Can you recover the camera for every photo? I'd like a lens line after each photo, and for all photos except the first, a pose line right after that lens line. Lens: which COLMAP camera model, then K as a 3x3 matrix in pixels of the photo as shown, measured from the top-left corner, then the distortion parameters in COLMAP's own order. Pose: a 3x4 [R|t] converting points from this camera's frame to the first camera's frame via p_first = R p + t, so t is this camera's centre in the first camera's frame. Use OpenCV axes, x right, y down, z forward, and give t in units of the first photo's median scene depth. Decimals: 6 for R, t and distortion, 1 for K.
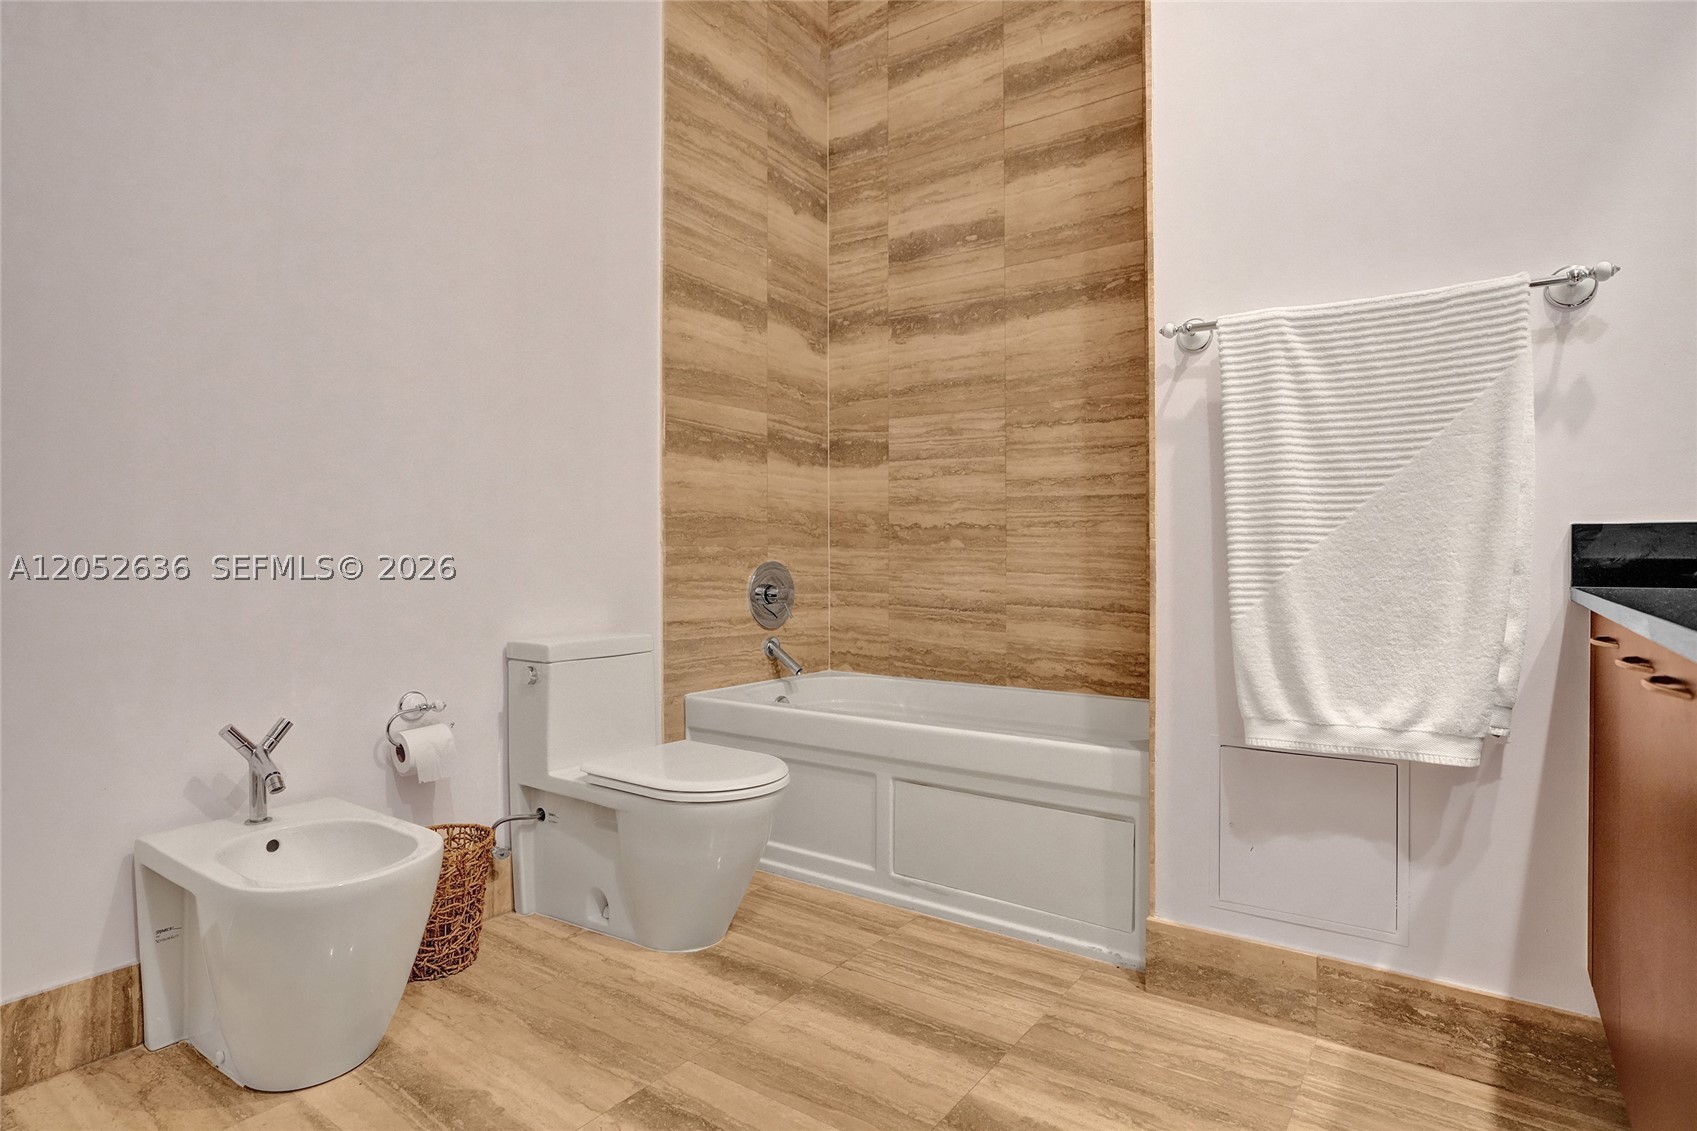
lens RADIAL K [[893.3, 0, 848.1], [0, 893.3, 550.1], [0, 0, 1]] dist [-0.052532, 0.032054]
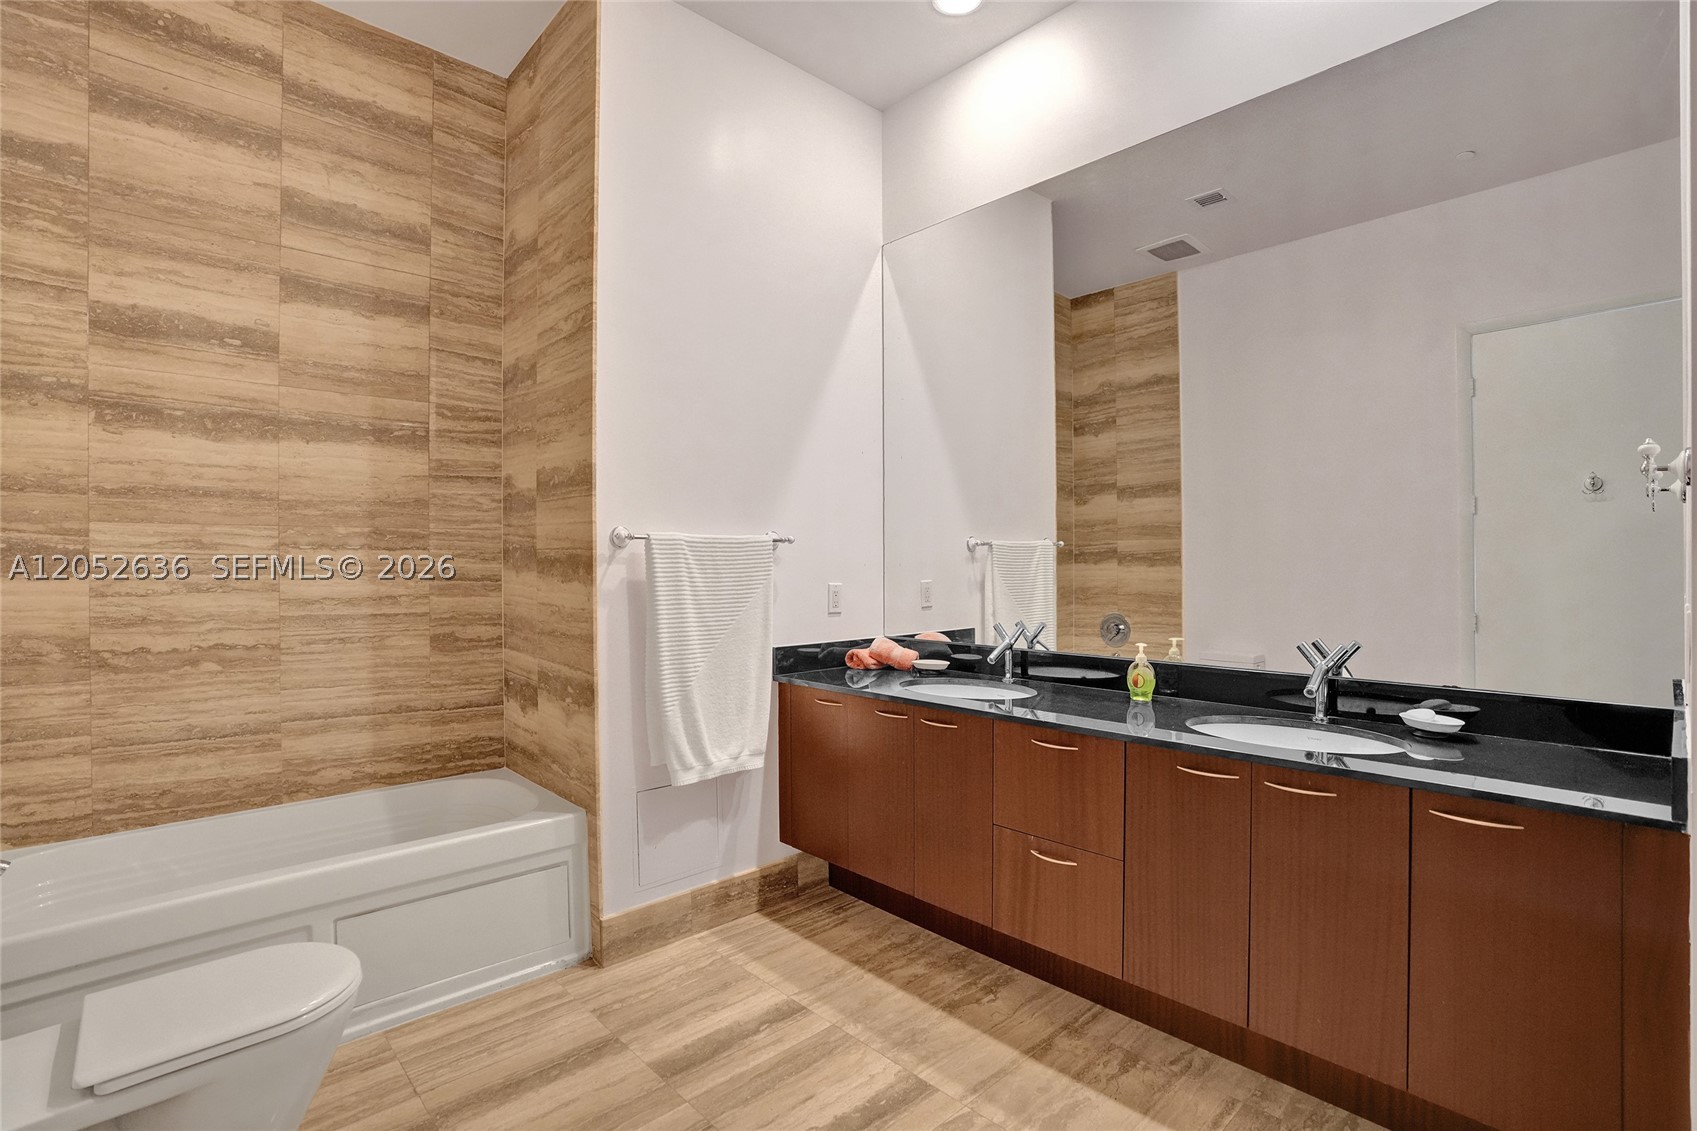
lens RADIAL K [[804.5, 0, 849.5], [0, 804.5, 557.4], [0, 0, 1]] dist [-0.058705, 0.025546]
pose [[0.198863, 0.002410, 0.980024, -0.566933], [-0.002205, 0.999996, -0.002012, -0.126303], [-0.980025, -0.001761, 0.198867, 0.196581]]
